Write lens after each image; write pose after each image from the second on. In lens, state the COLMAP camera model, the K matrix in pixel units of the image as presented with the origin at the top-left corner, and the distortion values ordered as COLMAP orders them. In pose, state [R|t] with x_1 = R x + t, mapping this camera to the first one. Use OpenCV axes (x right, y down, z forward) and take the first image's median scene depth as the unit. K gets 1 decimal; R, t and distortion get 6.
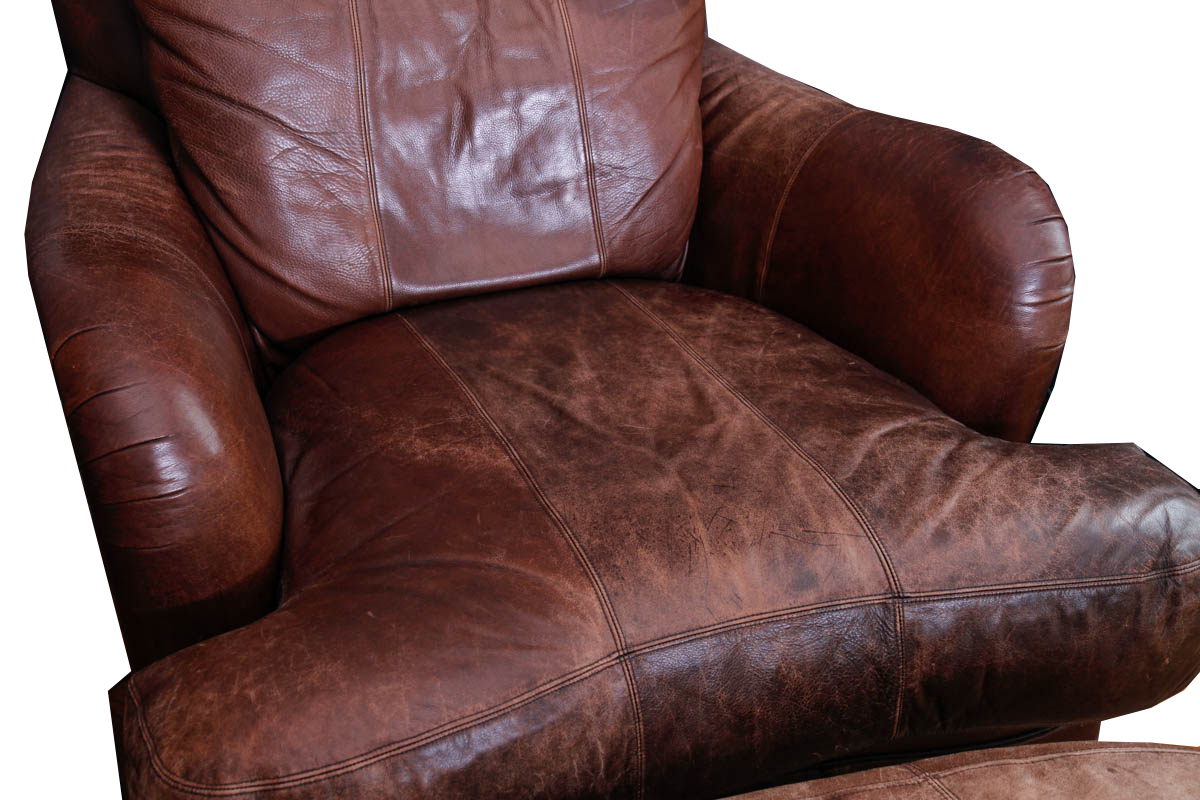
lens RADIAL K [[1727.7, 0, 596.3], [0, 1727.7, 482.8], [0, 0, 1]] dist [0.092245, 0.071469]
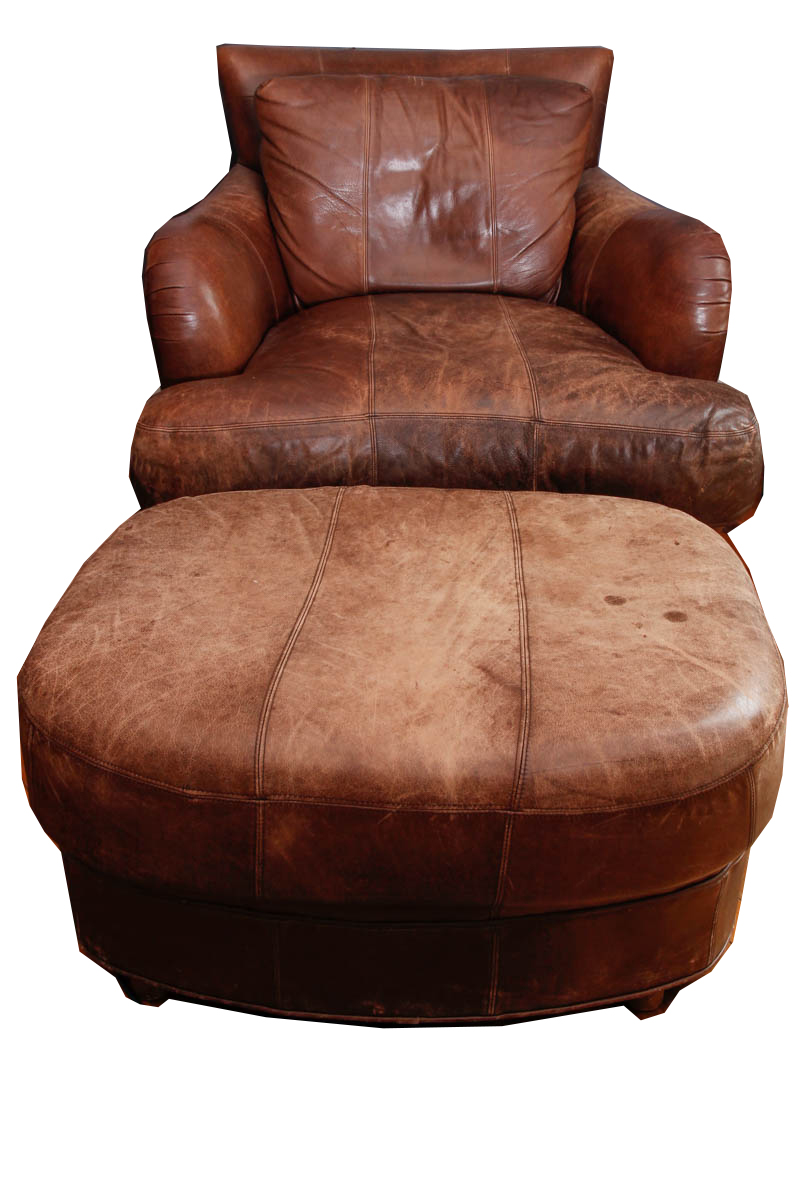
lens RADIAL K [[1554.1, 0, 400.0], [0, 1554.1, 600.0], [0, 0, 1]] dist [-0.019427, 0.006052]
pose [[0.920050, 0.140881, -0.365597, 0.707566], [-0.181761, 0.980105, -0.079735, 0.432996], [0.347090, 0.139811, 0.927352, -0.566215]]
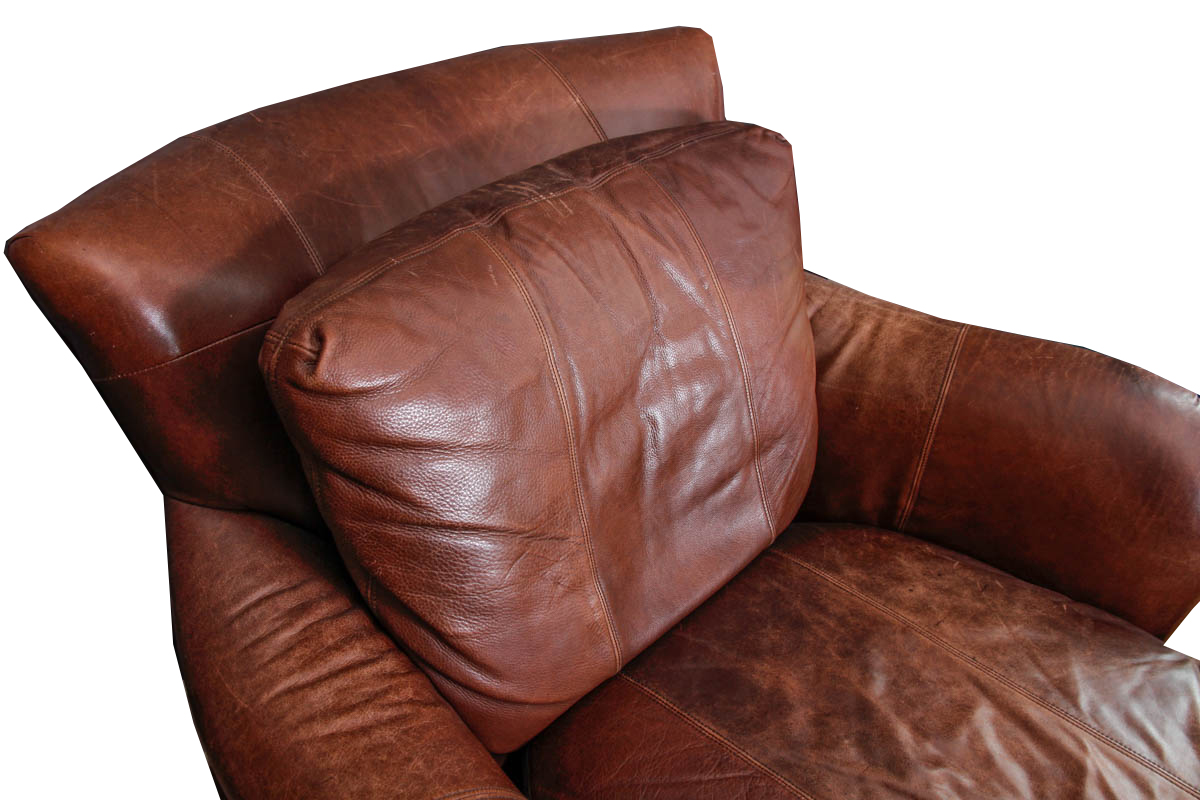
lens RADIAL K [[1087.4, 0, 600.0], [0, 1087.4, 400.0], [0, 0, 1]] dist [-0.008323, -0.001973]
pose [[0.909302, -0.207073, 0.360957, -0.377247], [0.170090, 0.976580, 0.131760, -0.394446], [-0.379788, -0.058414, 0.923228, 0.655077]]
